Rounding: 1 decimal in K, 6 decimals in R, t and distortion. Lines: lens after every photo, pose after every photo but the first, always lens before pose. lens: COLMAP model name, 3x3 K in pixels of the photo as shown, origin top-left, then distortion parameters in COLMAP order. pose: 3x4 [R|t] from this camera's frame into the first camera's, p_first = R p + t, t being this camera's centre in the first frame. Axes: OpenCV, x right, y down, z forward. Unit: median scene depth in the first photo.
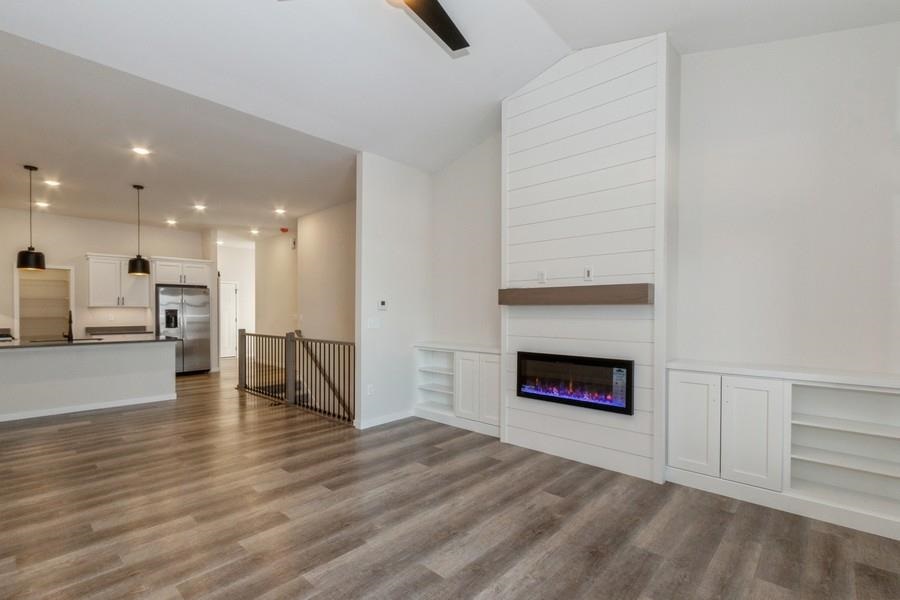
lens RADIAL K [[419.1, 0, 440.7], [0, 419.1, 315.1], [0, 0, 1]] dist [-0.001103, -0.000966]
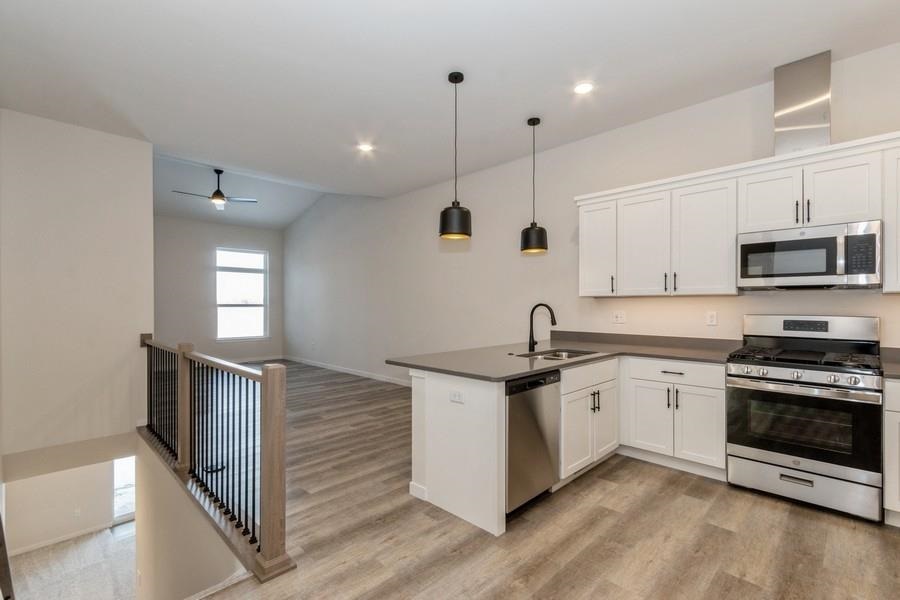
lens RADIAL K [[412.5, 0, 452.6], [0, 412.5, 302.7], [0, 0, 1]] dist [0.001787, -0.000105]
pose [[-0.999709, 0.006289, 0.023294, -1.096438], [0.006582, 0.999900, 0.012521, -0.028962], [-0.023213, 0.012671, -0.999650, 2.295832]]
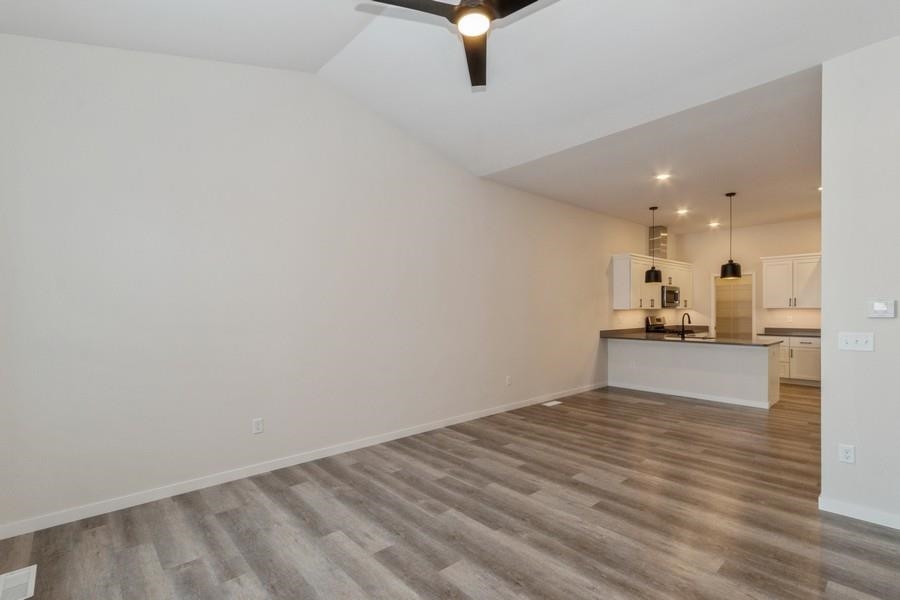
lens RADIAL K [[419.1, 0, 440.7], [0, 419.1, 315.1], [0, 0, 1]] dist [-0.001103, -0.000966]
pose [[-0.098176, 0.015371, -0.995050, 0.559045], [-0.007058, 0.999845, 0.016142, -0.027384], [0.995144, 0.008608, -0.098052, 0.573861]]
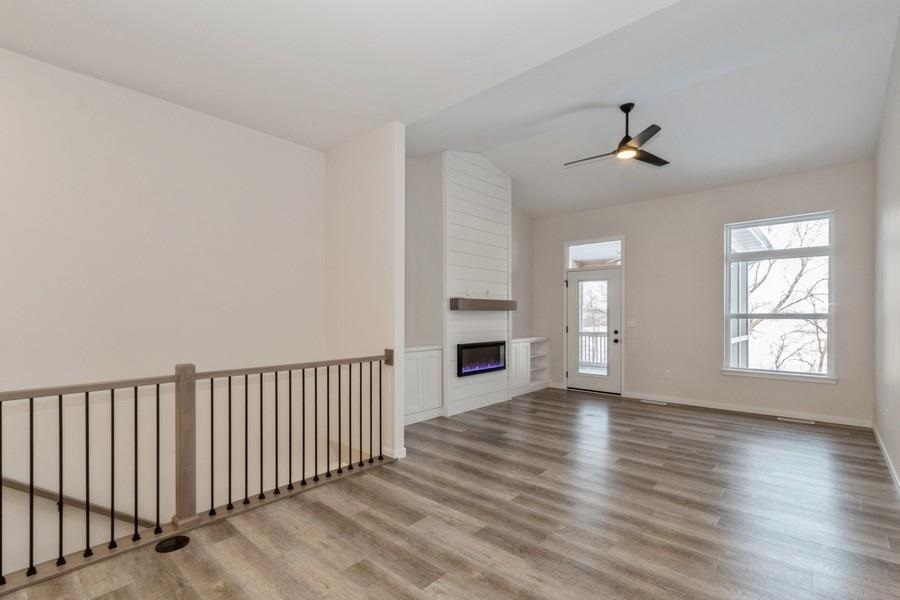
lens RADIAL K [[419.1, 0, 440.7], [0, 419.1, 315.1], [0, 0, 1]] dist [-0.001103, -0.000966]
pose [[-0.010436, -0.000873, 0.999945, -1.201884], [0.014125, 0.999900, 0.001020, -0.011475], [-0.999846, 0.014134, -0.010423, 1.085886]]
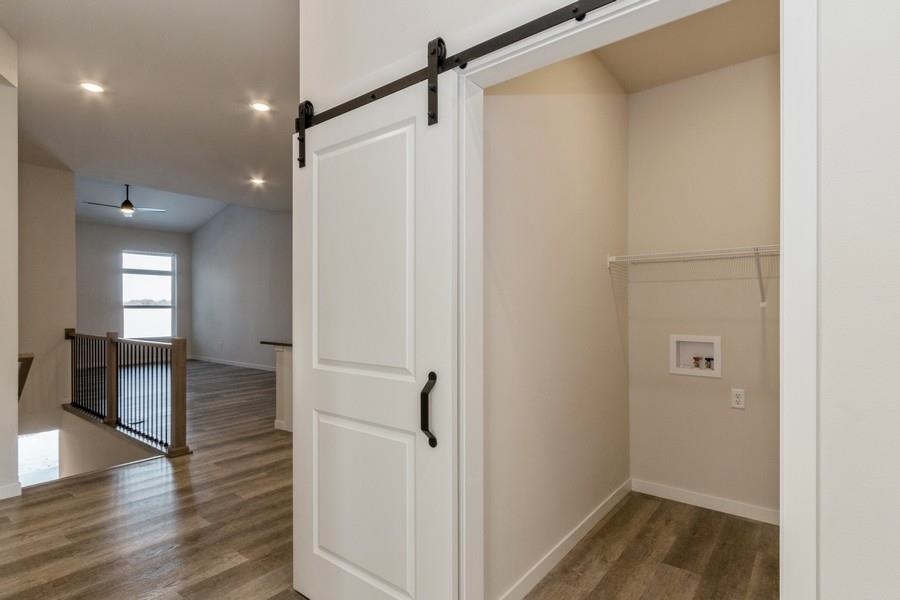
lens RADIAL K [[468.2, 0, 458.8], [0, 468.2, 306.3], [0, 0, 1]] dist [0.002713, 0.000617]
pose [[-0.995151, 0.006286, -0.098161, -1.374771], [0.004801, 0.999871, 0.015359, -0.027885], [0.098245, 0.014813, -0.995052, 2.877354]]
